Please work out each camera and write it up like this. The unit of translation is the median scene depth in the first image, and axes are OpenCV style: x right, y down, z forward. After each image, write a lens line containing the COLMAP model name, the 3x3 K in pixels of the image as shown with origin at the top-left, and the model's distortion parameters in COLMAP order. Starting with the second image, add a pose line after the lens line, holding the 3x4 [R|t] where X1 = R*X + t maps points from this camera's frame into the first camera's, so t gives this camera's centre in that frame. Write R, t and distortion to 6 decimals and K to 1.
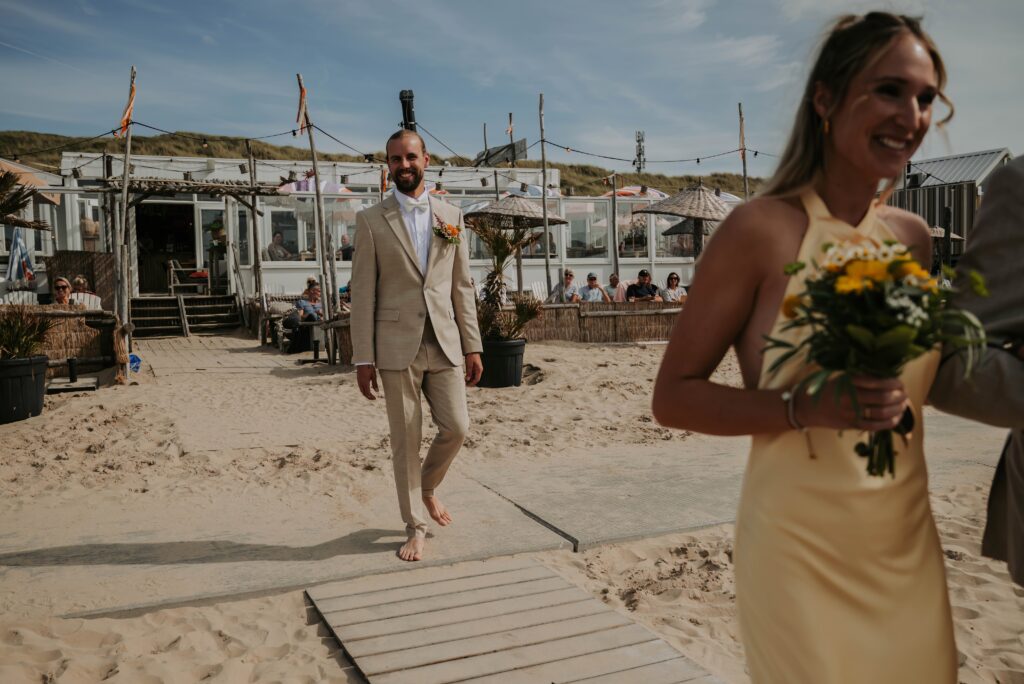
lens RADIAL K [[957.4, 0, 512.0], [0, 957.4, 342.0], [0, 0, 1]] dist [-0.008870, 0.002009]
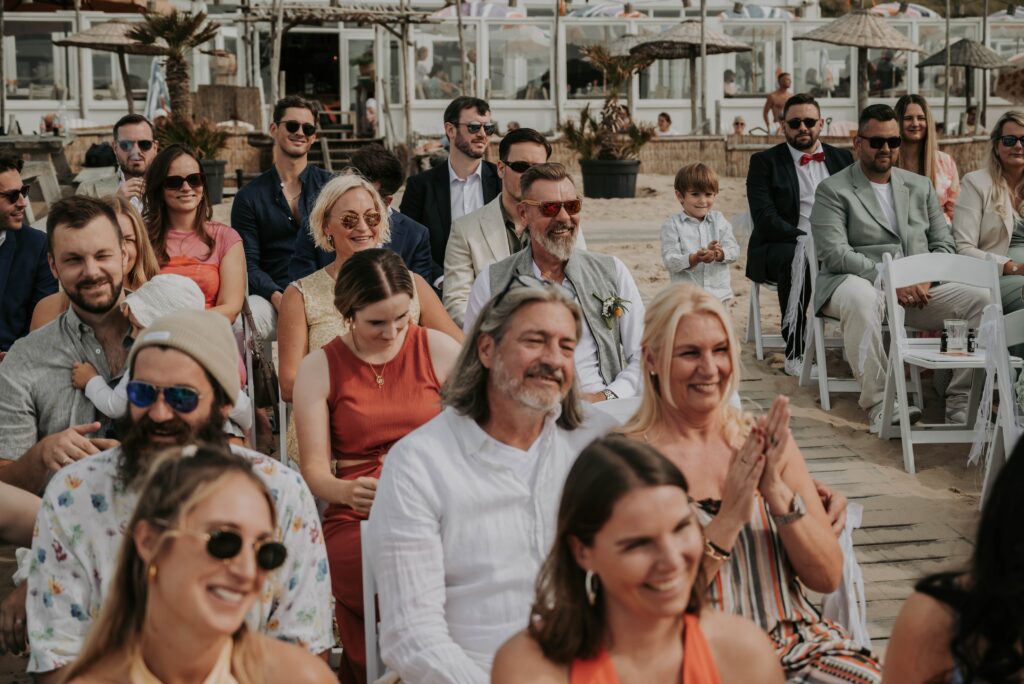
lens RADIAL K [[1725.0, 0, 512.0], [0, 1725.0, 342.0], [0, 0, 1]] dist [0.020291, -0.000369]
pose [[0.976364, 0.029789, -0.214068, 0.201985], [-0.021757, 0.998972, 0.039780, 0.086559], [0.215033, -0.034182, 0.976008, -0.624522]]
